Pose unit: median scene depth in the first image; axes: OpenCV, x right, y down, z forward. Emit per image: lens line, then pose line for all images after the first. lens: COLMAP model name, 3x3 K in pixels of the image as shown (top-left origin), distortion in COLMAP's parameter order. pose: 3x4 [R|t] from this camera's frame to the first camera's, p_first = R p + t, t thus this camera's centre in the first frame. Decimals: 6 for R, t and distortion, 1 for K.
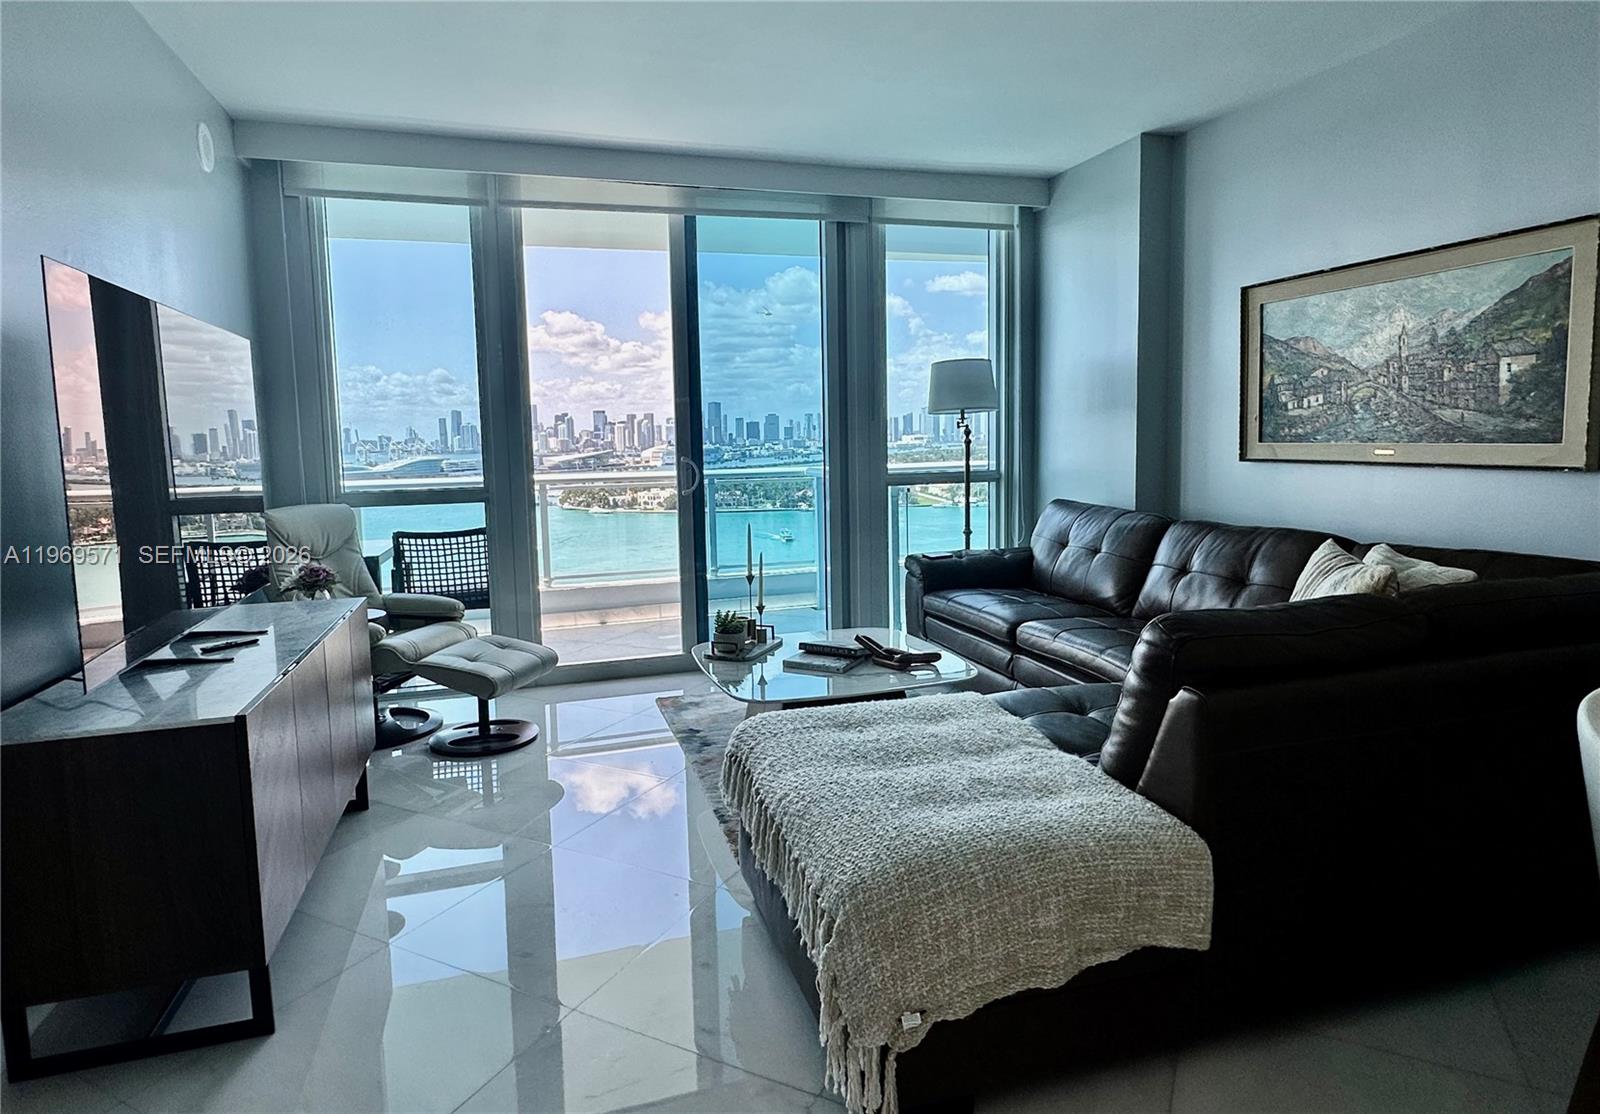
lens RADIAL K [[899.1, 0, 802.8], [0, 899.1, 519.4], [0, 0, 1]] dist [0.000877, -0.000600]
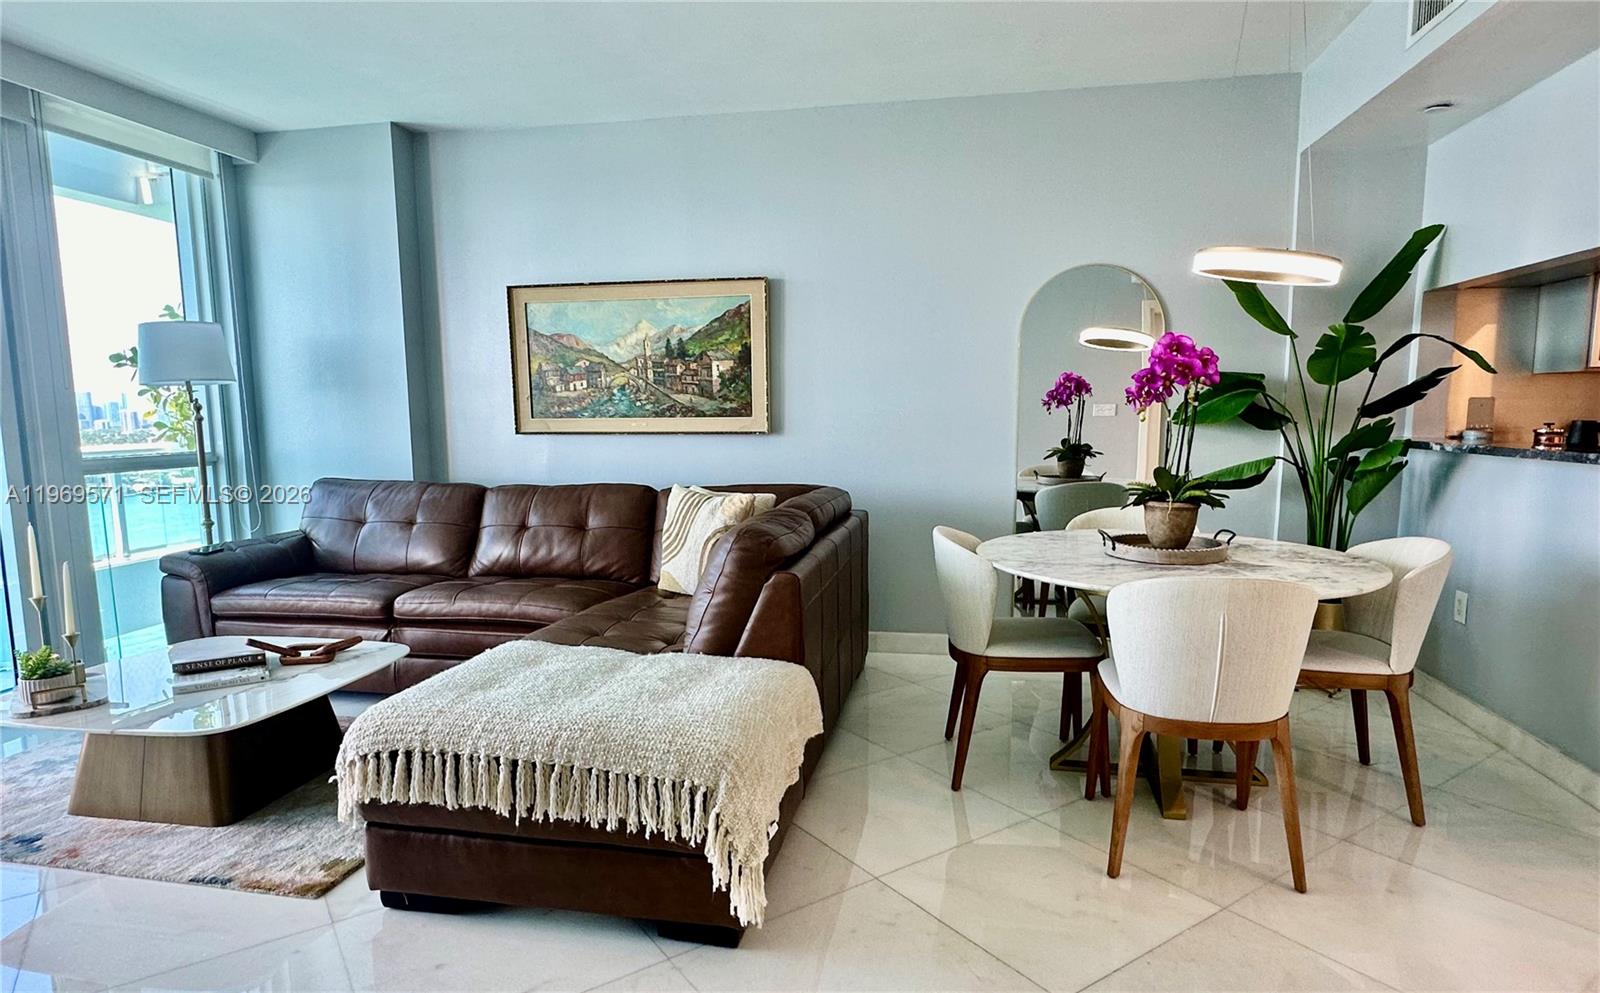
lens RADIAL K [[900.1, 0, 797.8], [0, 900.1, 522.8], [0, 0, 1]] dist [-0.004827, 0.001770]
pose [[0.473488, -0.093676, 0.875805, -0.415501], [0.081446, 0.994725, 0.062363, 0.007641], [-0.877027, 0.041803, 0.478620, 0.125348]]
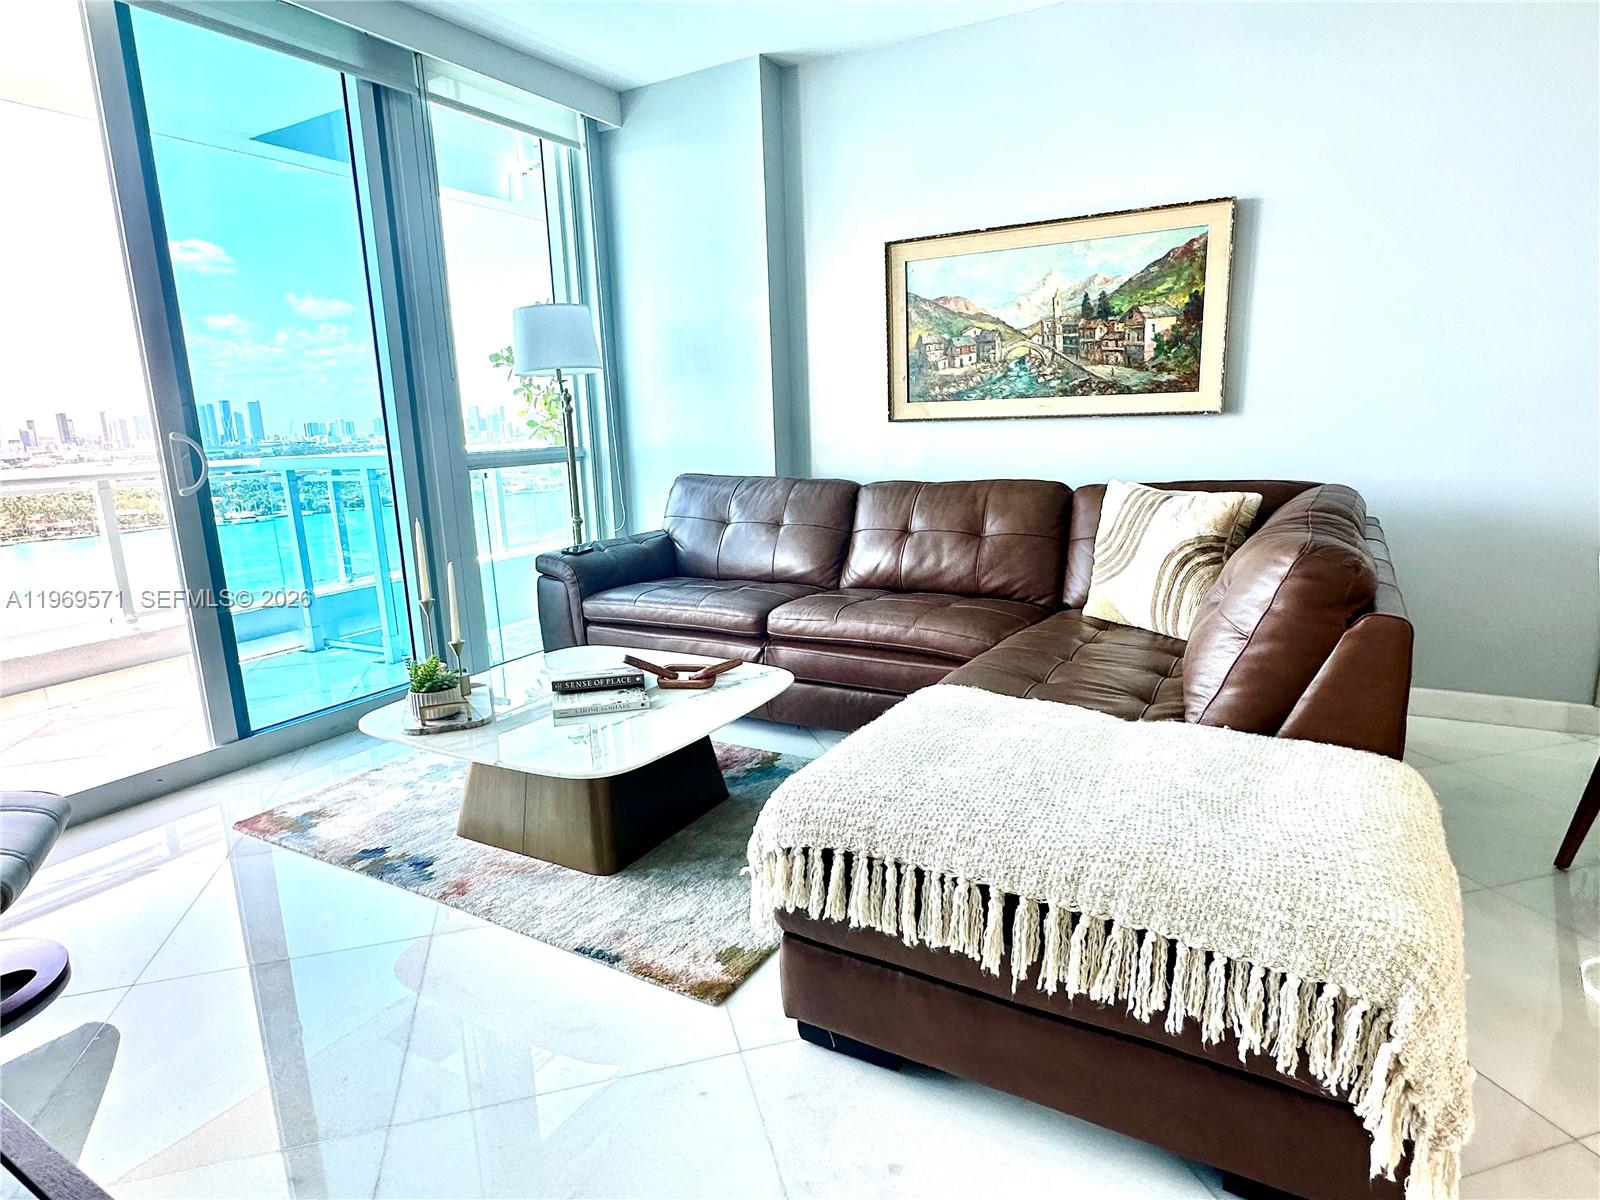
lens RADIAL K [[897.6, 0, 789.8], [0, 897.6, 609.1], [0, 0, 1]] dist [-0.003434, 0.000287]
pose [[0.737143, -0.144289, 0.660152, -0.313811], [0.080118, 0.988708, 0.126640, 0.006578], [-0.670970, -0.040462, 0.740380, 0.348685]]
